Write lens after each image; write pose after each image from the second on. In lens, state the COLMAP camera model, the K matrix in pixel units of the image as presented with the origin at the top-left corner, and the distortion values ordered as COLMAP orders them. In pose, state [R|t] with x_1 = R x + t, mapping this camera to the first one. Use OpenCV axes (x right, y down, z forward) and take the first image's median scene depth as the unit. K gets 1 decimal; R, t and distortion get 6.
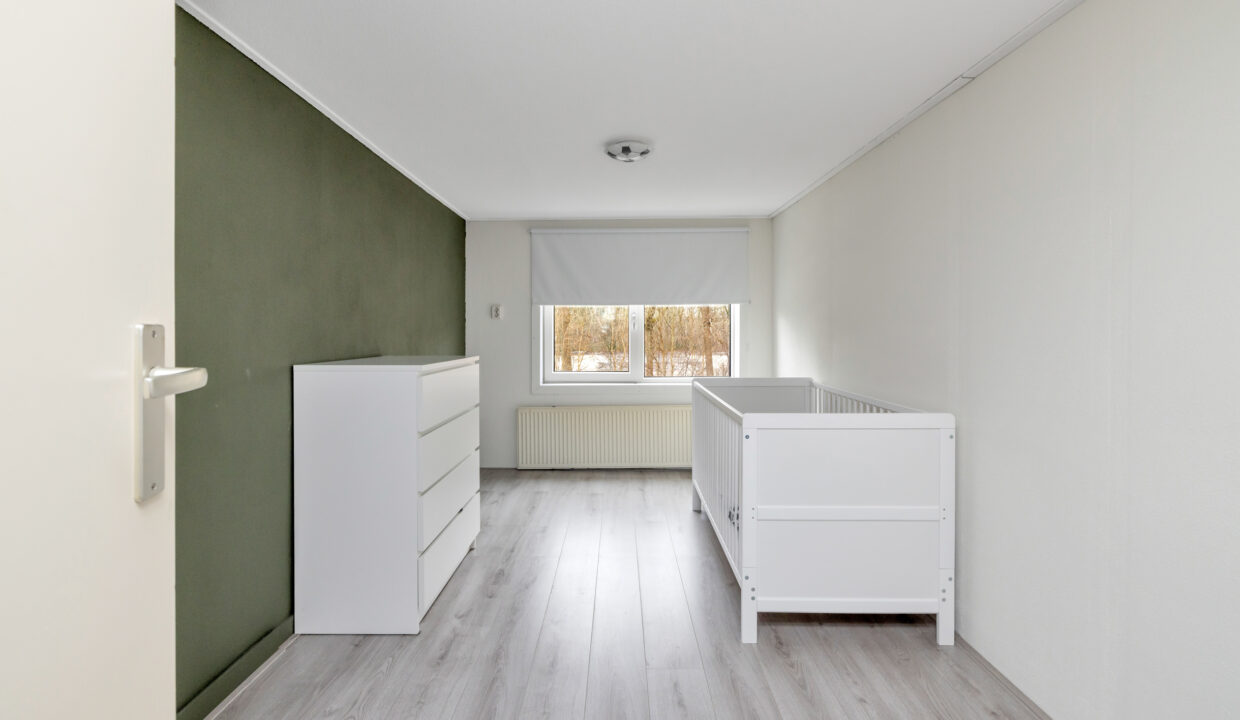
lens RADIAL K [[530.9, 0, 599.5], [0, 530.9, 332.6], [0, 0, 1]] dist [0.001845, 0.000135]
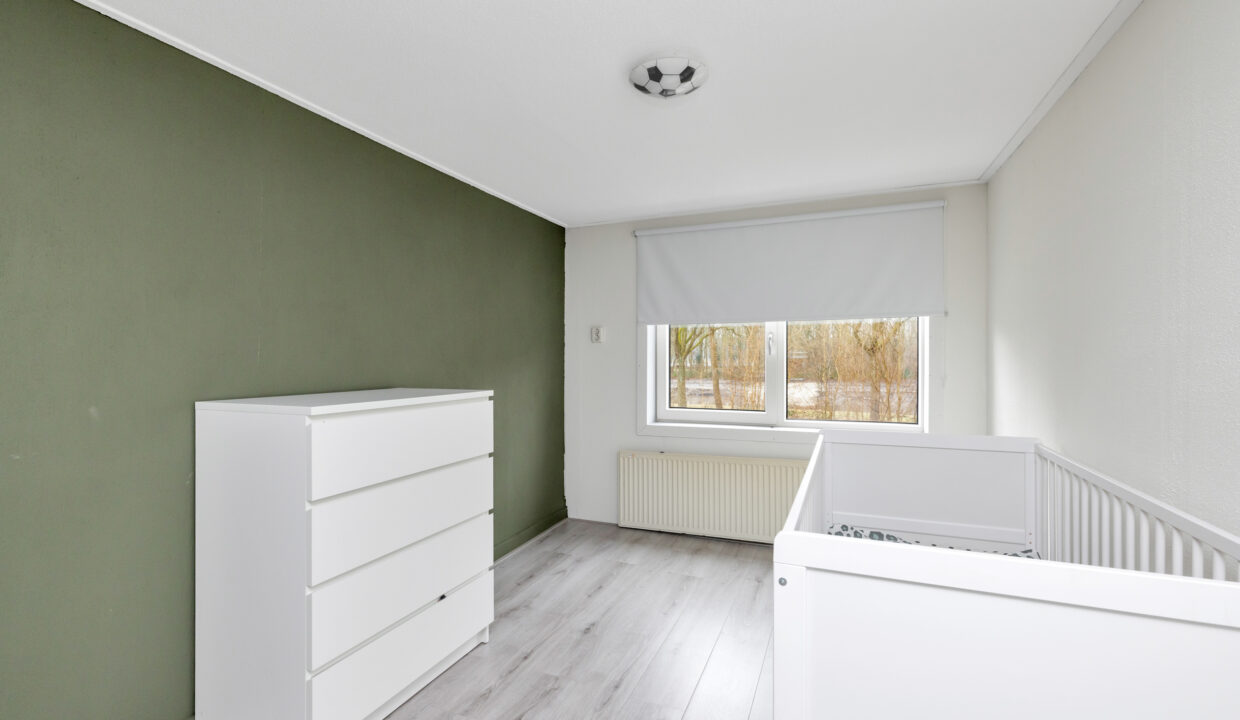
lens RADIAL K [[539.0, 0, 616.3], [0, 539.0, 358.9], [0, 0, 1]] dist [-0.000044, 0.000014]
pose [[0.932431, 0.000489, -0.361348, 0.141555], [0.000206, 0.999998, 0.001883, -0.002018], [0.361348, -0.001830, 0.932429, 0.223885]]
